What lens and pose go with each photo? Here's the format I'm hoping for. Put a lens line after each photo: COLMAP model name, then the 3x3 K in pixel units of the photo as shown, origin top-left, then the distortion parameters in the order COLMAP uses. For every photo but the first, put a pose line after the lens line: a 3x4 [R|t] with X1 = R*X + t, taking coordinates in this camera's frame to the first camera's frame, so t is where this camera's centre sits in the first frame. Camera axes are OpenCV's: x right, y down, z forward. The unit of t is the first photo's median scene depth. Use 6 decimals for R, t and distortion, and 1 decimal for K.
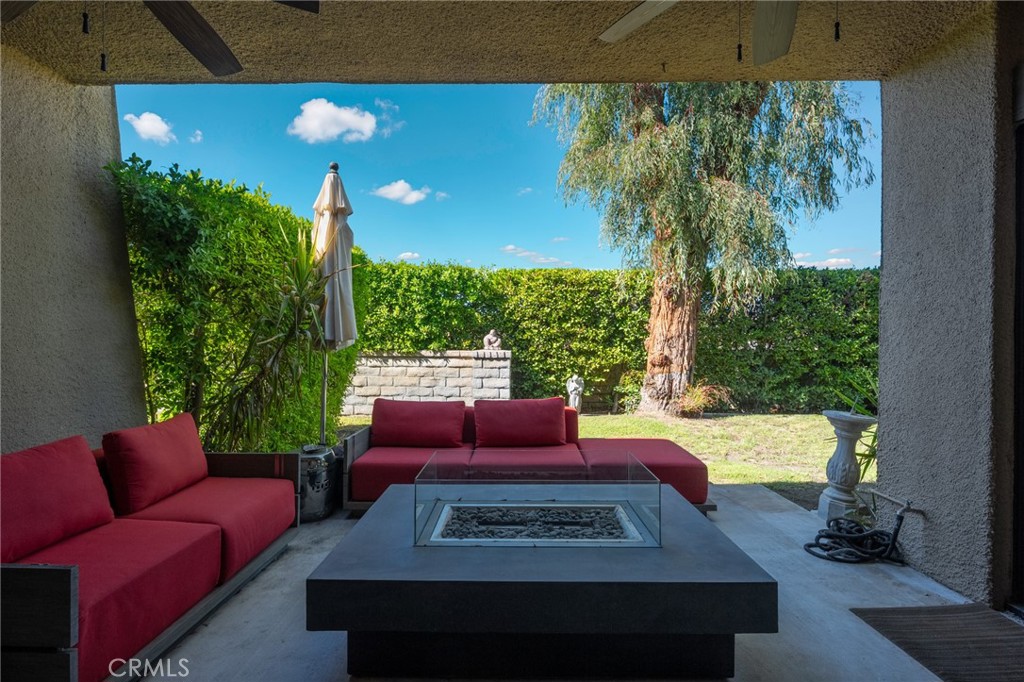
lens RADIAL K [[485.8, 0, 512.0], [0, 485.8, 341.0], [0, 0, 1]] dist [0.002637, -0.000002]
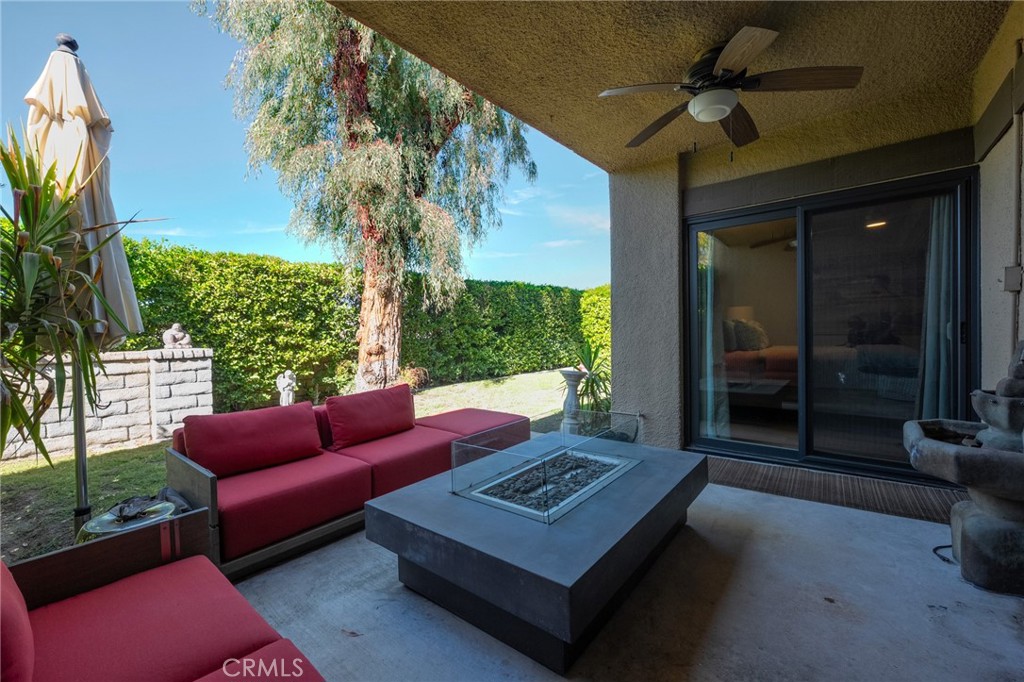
lens RADIAL K [[418.3, 0, 512.0], [0, 418.3, 341.0], [0, 0, 1]] dist [0.000415, -0.000041]
pose [[0.611427, -0.036885, 0.790441, -0.249107], [0.028482, 0.999292, 0.024599, 0.004631], [-0.790788, 0.007473, 0.612044, 0.142418]]
